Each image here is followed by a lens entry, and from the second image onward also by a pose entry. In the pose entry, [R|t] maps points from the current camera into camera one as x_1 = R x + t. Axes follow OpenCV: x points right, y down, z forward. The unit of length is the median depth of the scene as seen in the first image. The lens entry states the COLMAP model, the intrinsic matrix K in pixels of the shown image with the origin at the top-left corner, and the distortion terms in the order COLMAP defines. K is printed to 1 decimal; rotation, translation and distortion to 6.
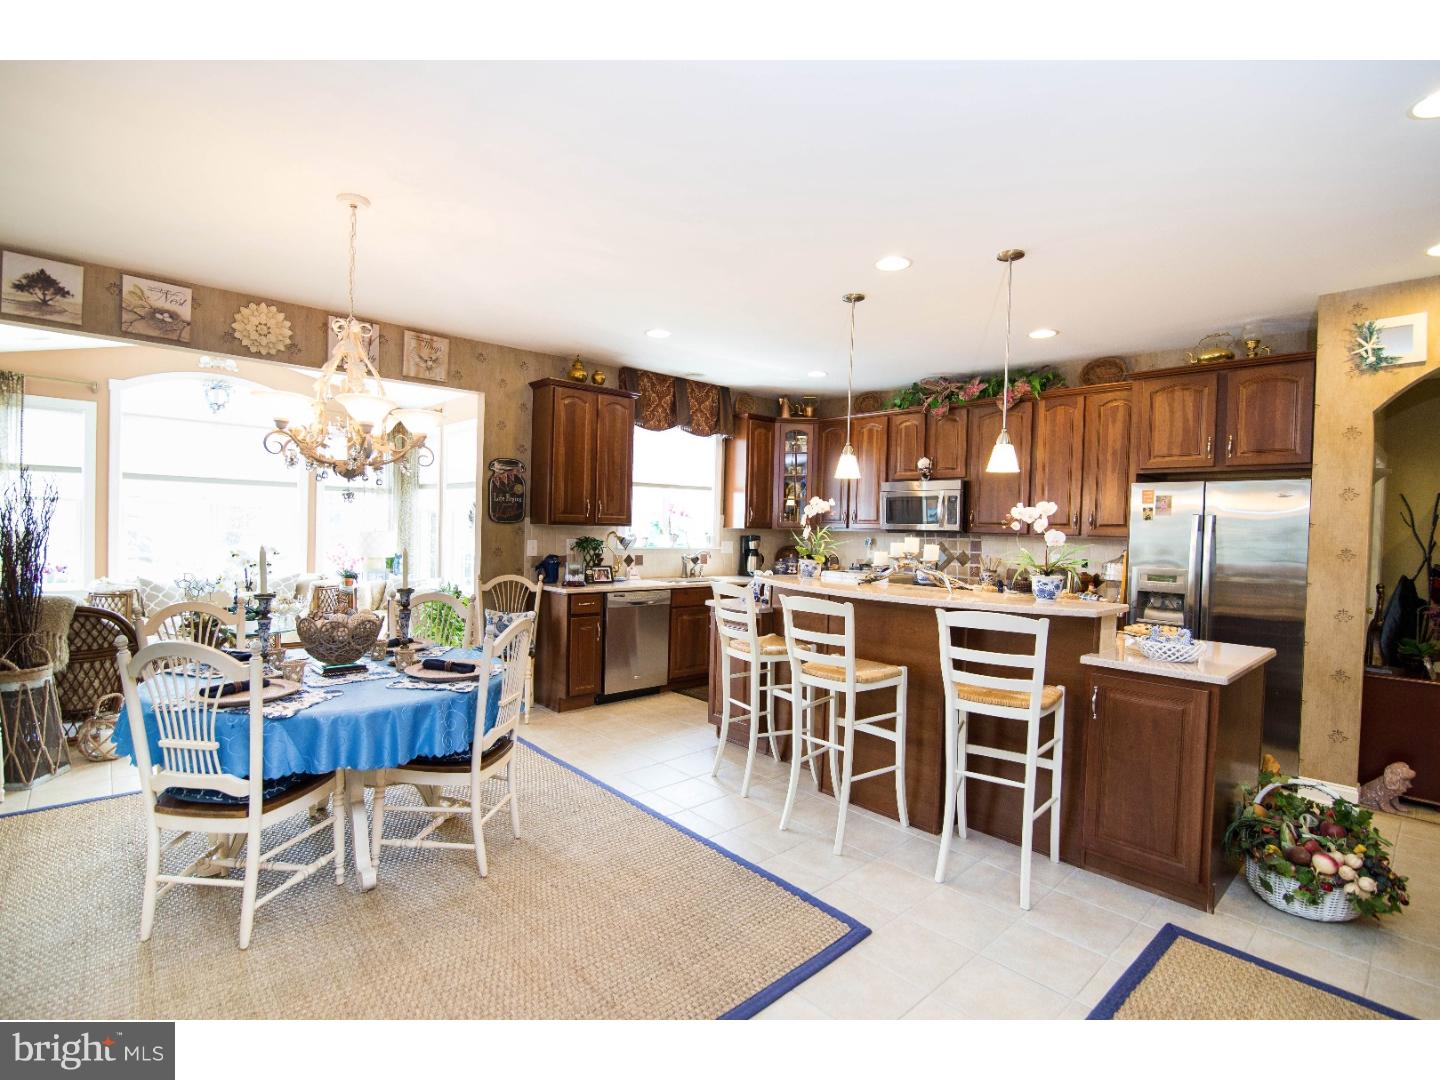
lens RADIAL K [[699.5, 0, 720.0], [0, 699.5, 540.0], [0, 0, 1]] dist [-0.016222, 0.000306]
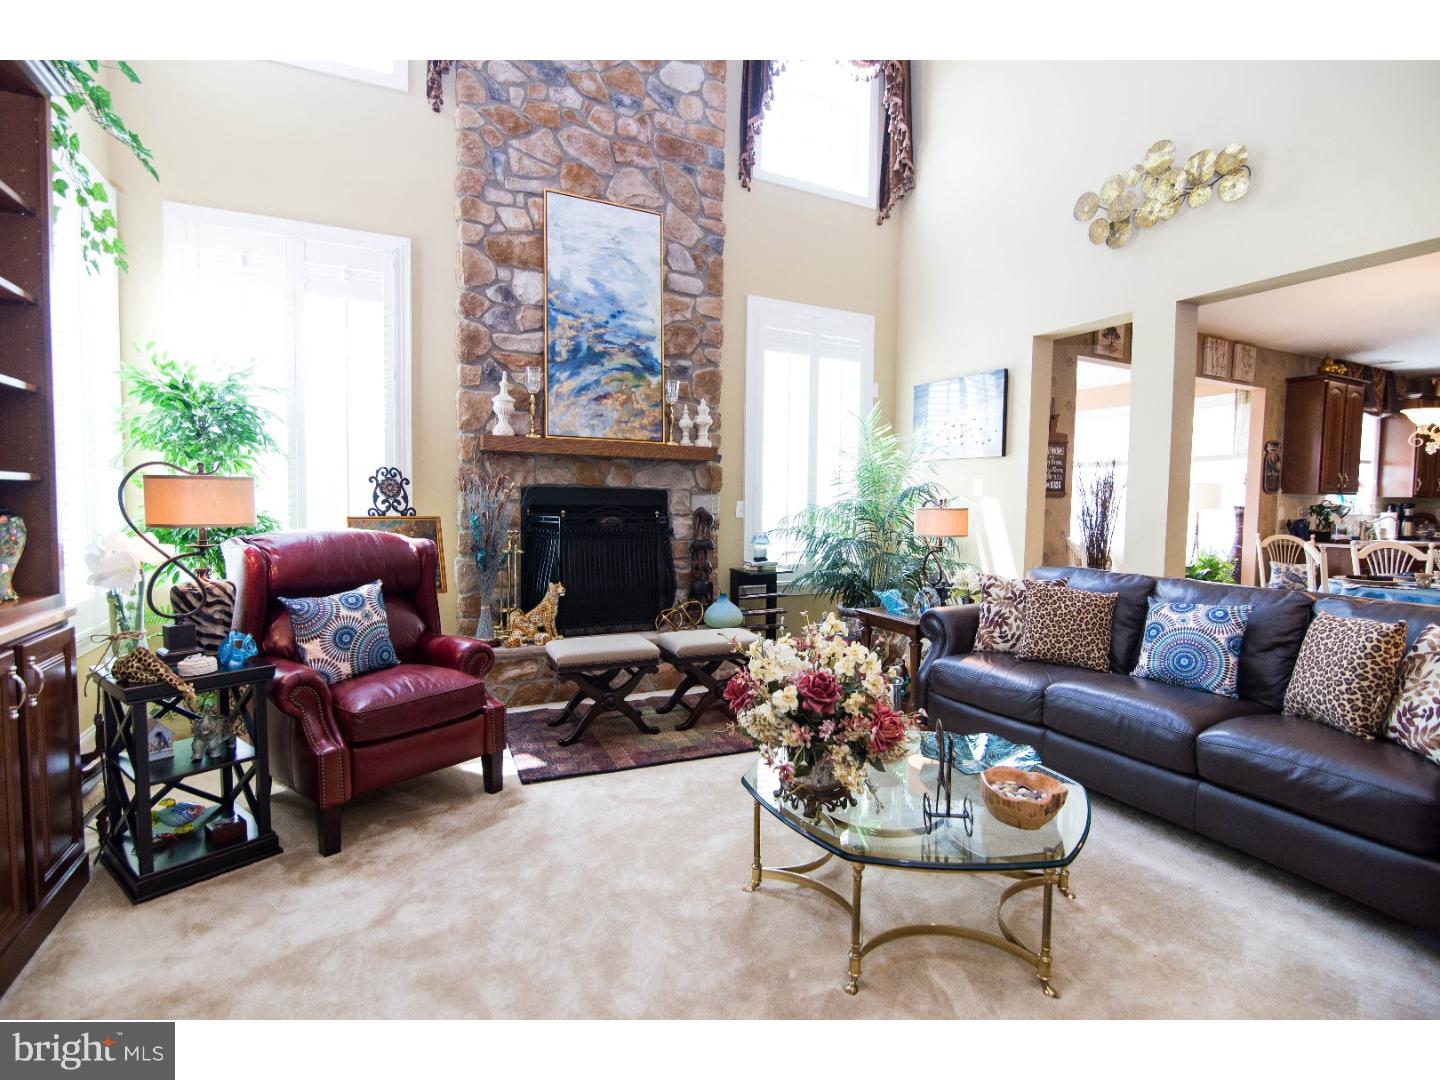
lens RADIAL K [[699.5, 0, 720.0], [0, 699.5, 540.0], [0, 0, 1]] dist [-0.016222, 0.000306]
pose [[0.966353, 0.007331, -0.257116, -0.921029], [0.001696, 0.999390, 0.034872, 0.014596], [0.257215, -0.034135, 0.965751, -0.442429]]
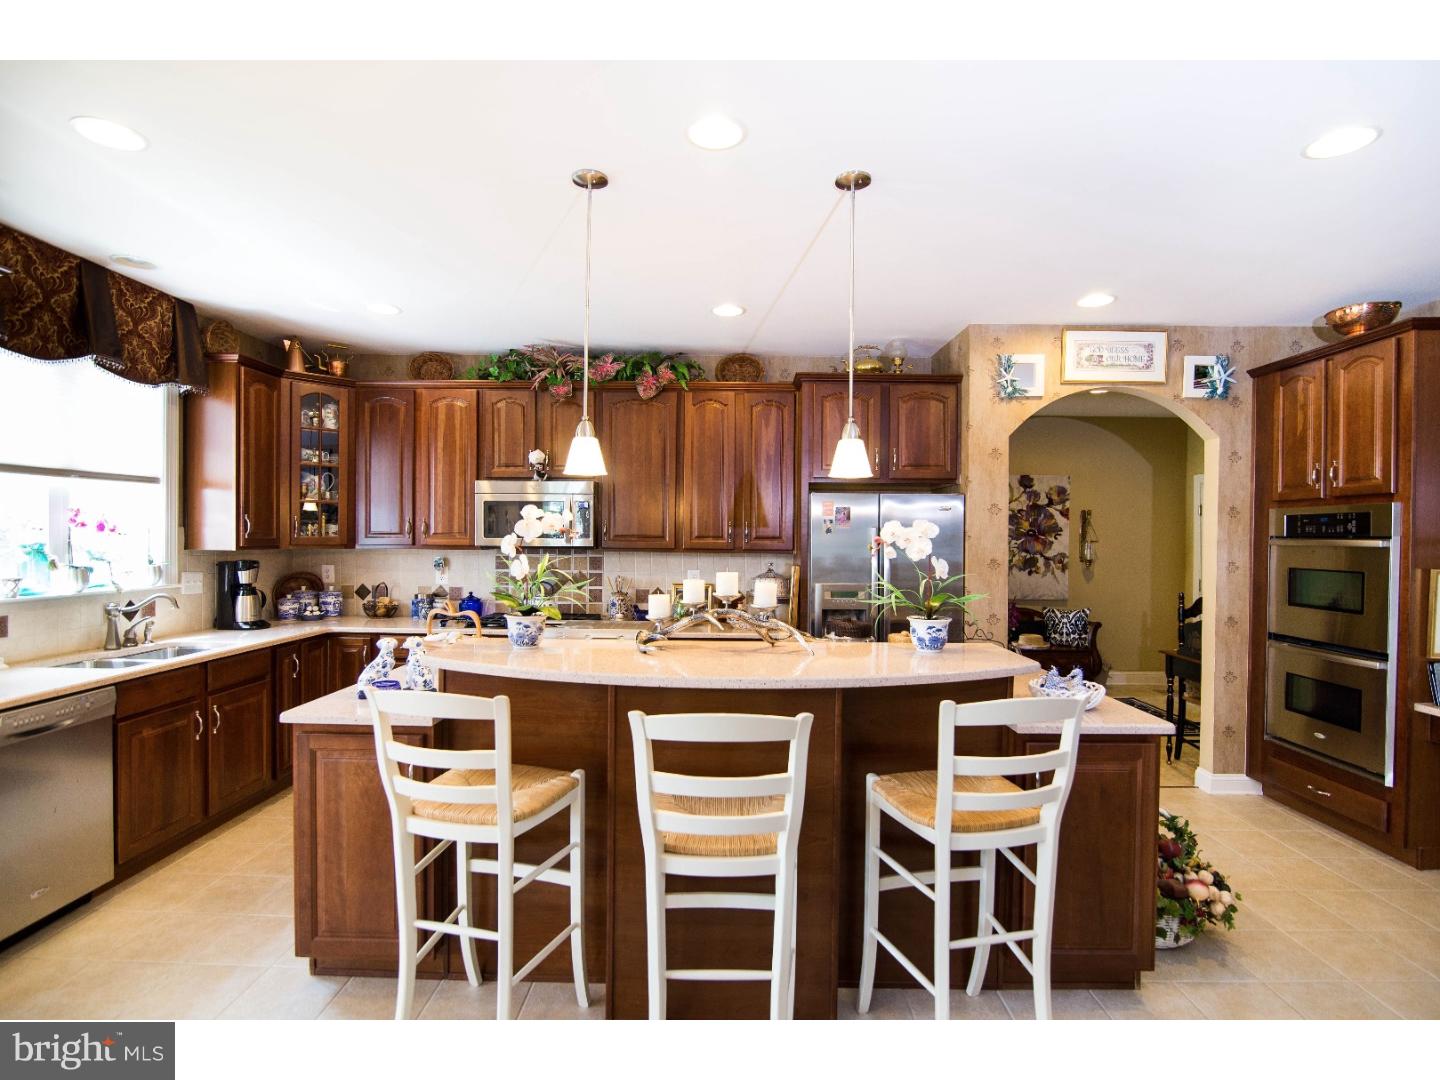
lens RADIAL K [[699.5, 0, 720.0], [0, 699.5, 540.0], [0, 0, 1]] dist [-0.016222, 0.000306]
pose [[0.684274, -0.024828, 0.728803, -0.134357], [0.023518, 0.999652, 0.011974, -0.027214], [-0.728846, 0.008947, 0.684619, 0.369894]]
